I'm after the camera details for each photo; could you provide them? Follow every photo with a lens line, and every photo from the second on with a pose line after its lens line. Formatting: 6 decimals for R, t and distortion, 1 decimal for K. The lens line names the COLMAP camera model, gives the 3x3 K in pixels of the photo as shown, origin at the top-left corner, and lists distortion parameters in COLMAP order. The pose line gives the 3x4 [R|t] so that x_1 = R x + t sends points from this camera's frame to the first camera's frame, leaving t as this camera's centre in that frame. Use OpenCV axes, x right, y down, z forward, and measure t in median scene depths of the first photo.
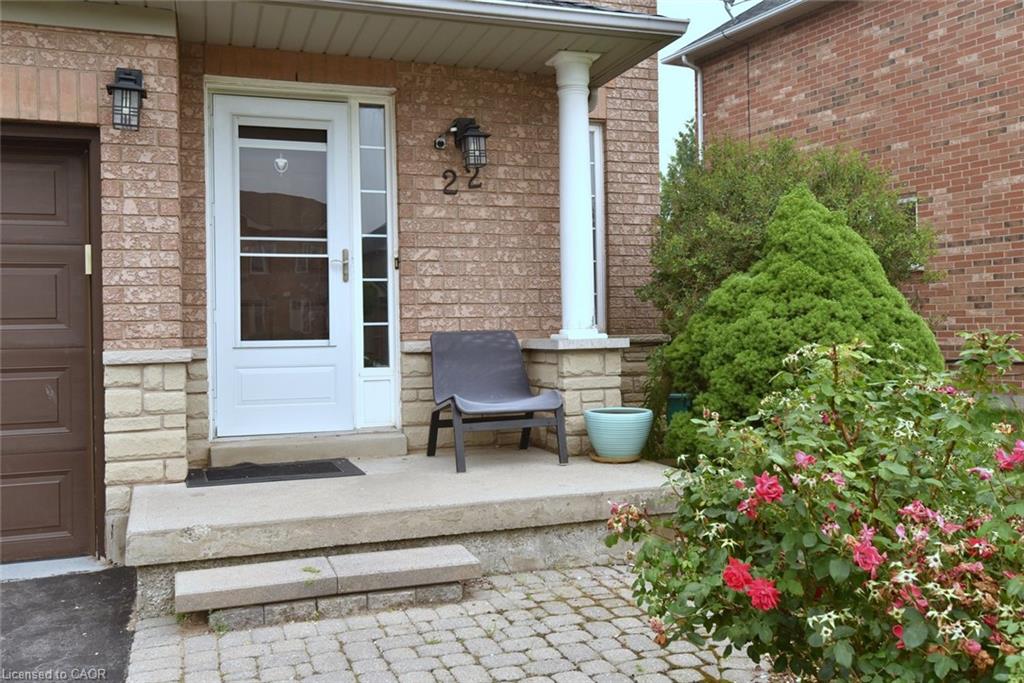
lens RADIAL K [[1023.8, 0, 510.9], [0, 1023.8, 334.9], [0, 0, 1]] dist [-0.032372, 0.000000]
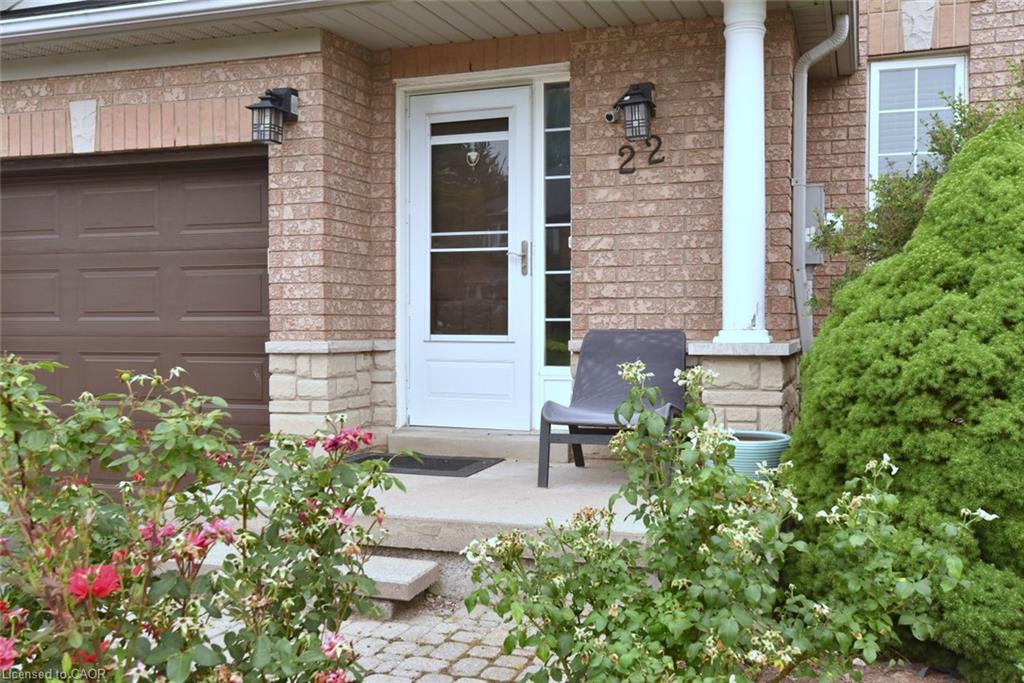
lens RADIAL K [[1050.4, 0, 511.8], [0, 1050.4, 347.1], [0, 0, 1]] dist [0.004634, 0.000000]
pose [[0.718945, 0.033602, -0.694254, 0.521702], [-0.015379, 0.999355, 0.032443, -0.016808], [0.694897, -0.012648, 0.718998, 0.292739]]
